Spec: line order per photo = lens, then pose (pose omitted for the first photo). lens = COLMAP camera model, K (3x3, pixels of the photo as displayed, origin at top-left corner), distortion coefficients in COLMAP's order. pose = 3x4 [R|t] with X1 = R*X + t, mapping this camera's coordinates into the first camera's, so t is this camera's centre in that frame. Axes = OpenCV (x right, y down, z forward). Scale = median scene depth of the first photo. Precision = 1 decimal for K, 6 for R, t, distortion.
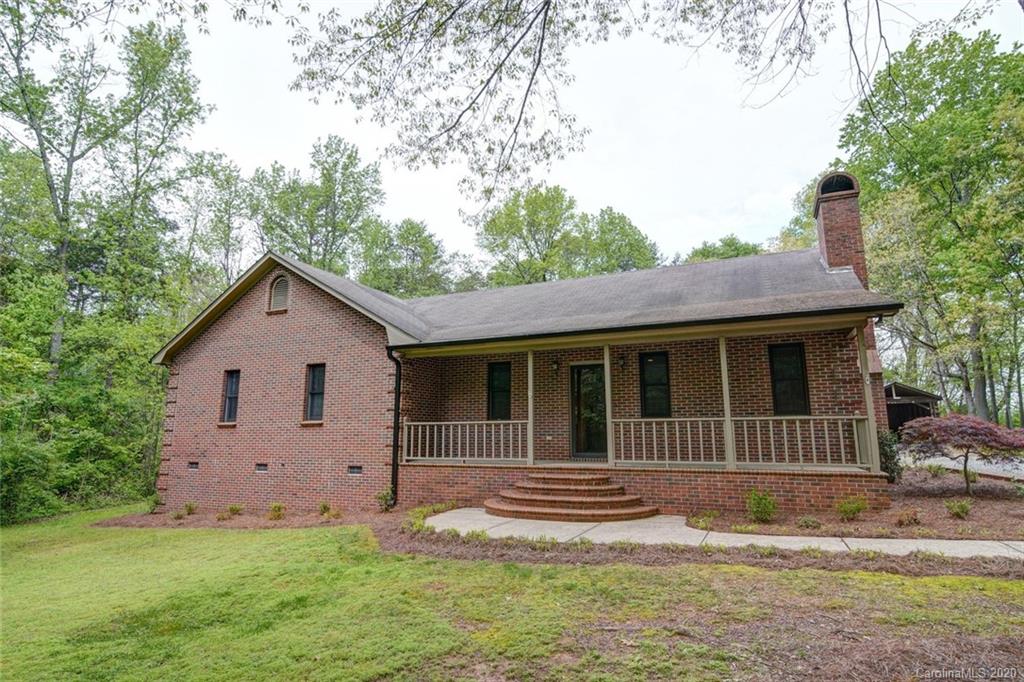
lens RADIAL K [[548.6, 0, 512.0], [0, 548.6, 341.0], [0, 0, 1]] dist [0.000232, -0.000281]
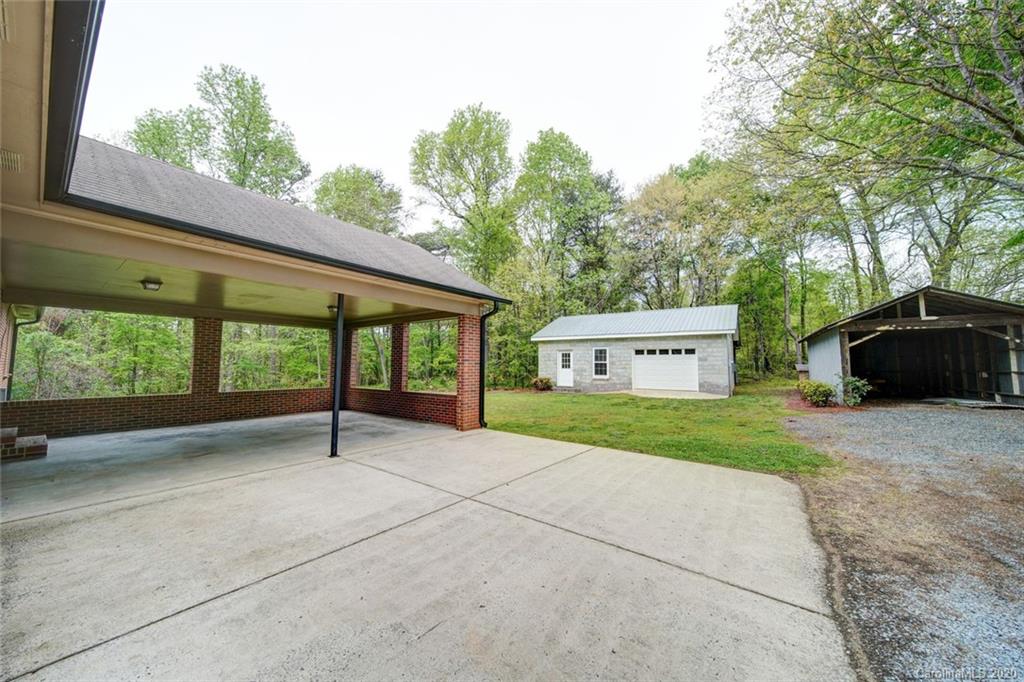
lens RADIAL K [[360.1, 0, 512.0], [0, 360.1, 341.0], [0, 0, 1]] dist [-0.000243, -0.000478]
pose [[0.977025, -0.006849, -0.213014, 0.926709], [0.028791, 0.994563, 0.100074, 0.188196], [0.211170, -0.103908, 0.971911, 1.396360]]
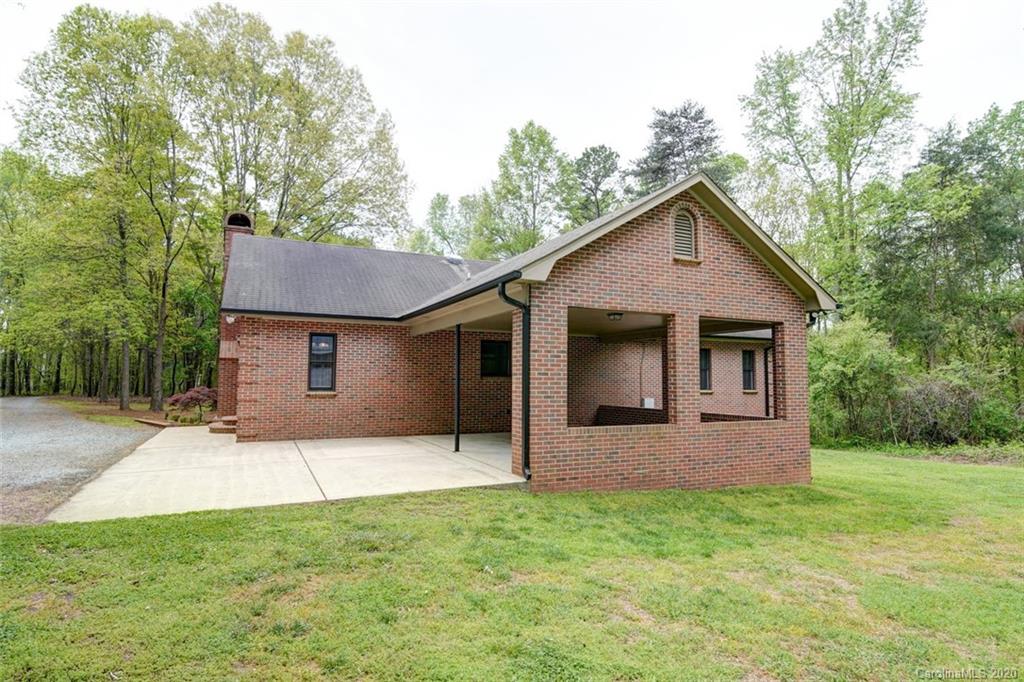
lens RADIAL K [[548.6, 0, 512.0], [0, 548.6, 341.0], [0, 0, 1]] dist [0.000232, -0.000281]
pose [[-0.637545, -0.056312, -0.768352, 1.242256], [0.127194, 0.975945, -0.177066, 0.362429], [0.759840, -0.210617, -0.615047, 2.412112]]
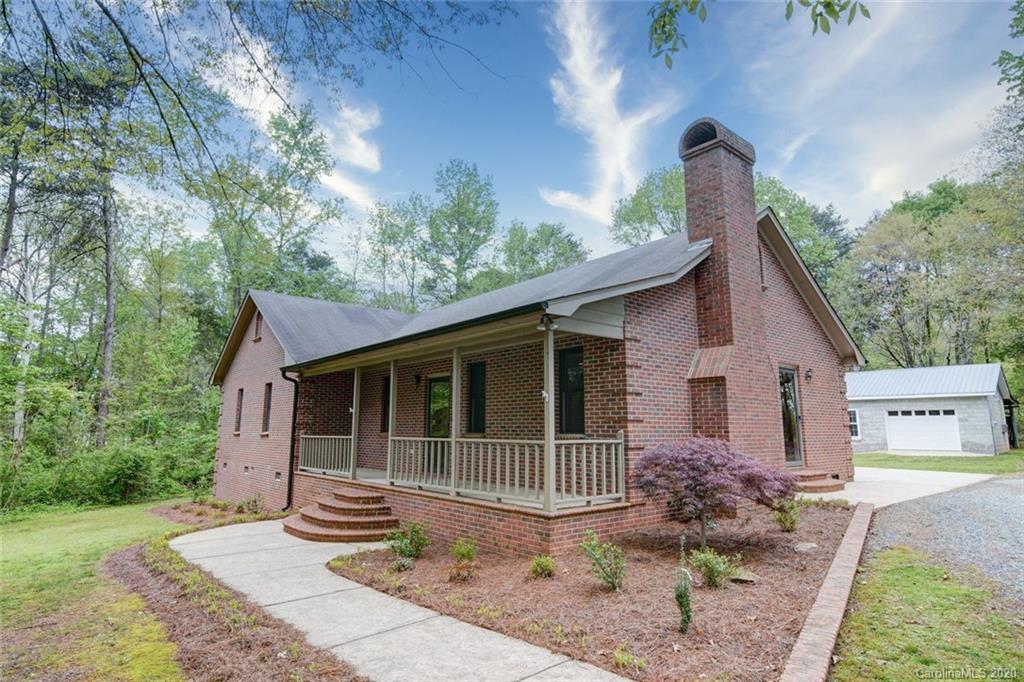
lens RADIAL K [[548.6, 0, 512.0], [0, 548.6, 341.0], [0, 0, 1]] dist [0.000232, -0.000281]
pose [[0.905490, -0.064314, -0.419466, 0.657281], [0.068558, 0.997635, -0.004966, -0.007007], [0.418793, -0.024261, 0.907758, 0.169025]]
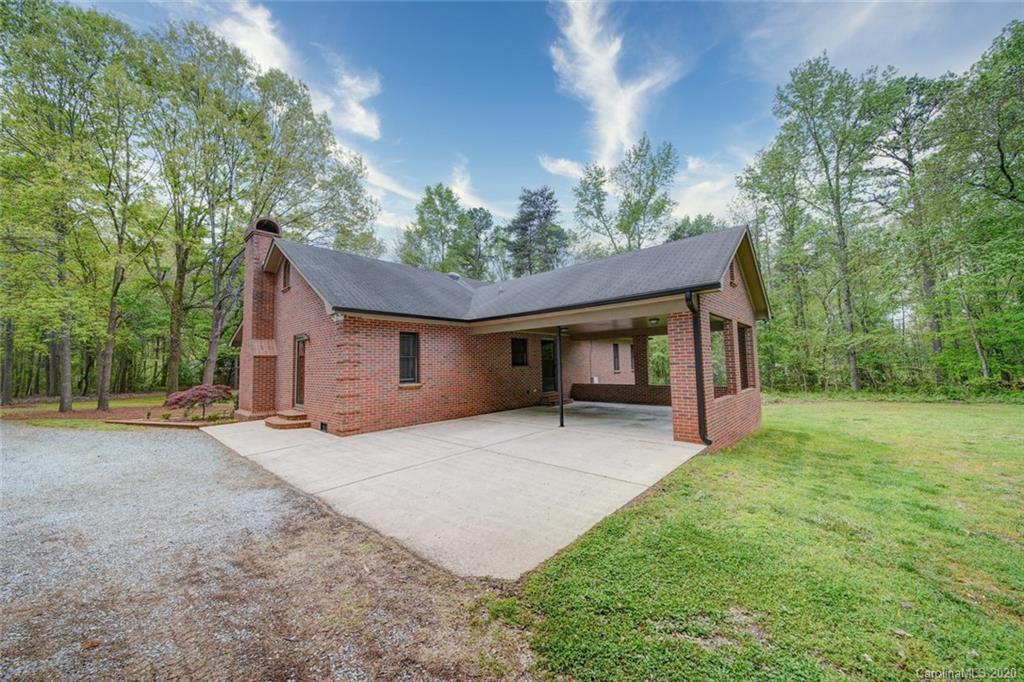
lens RADIAL K [[360.1, 0, 512.0], [0, 360.1, 341.0], [0, 0, 1]] dist [-0.000243, -0.000478]
pose [[-0.301870, -0.052836, -0.951884, 1.341944], [0.187043, 0.975775, -0.113479, 0.264167], [0.934821, -0.212299, -0.284675, 1.917104]]
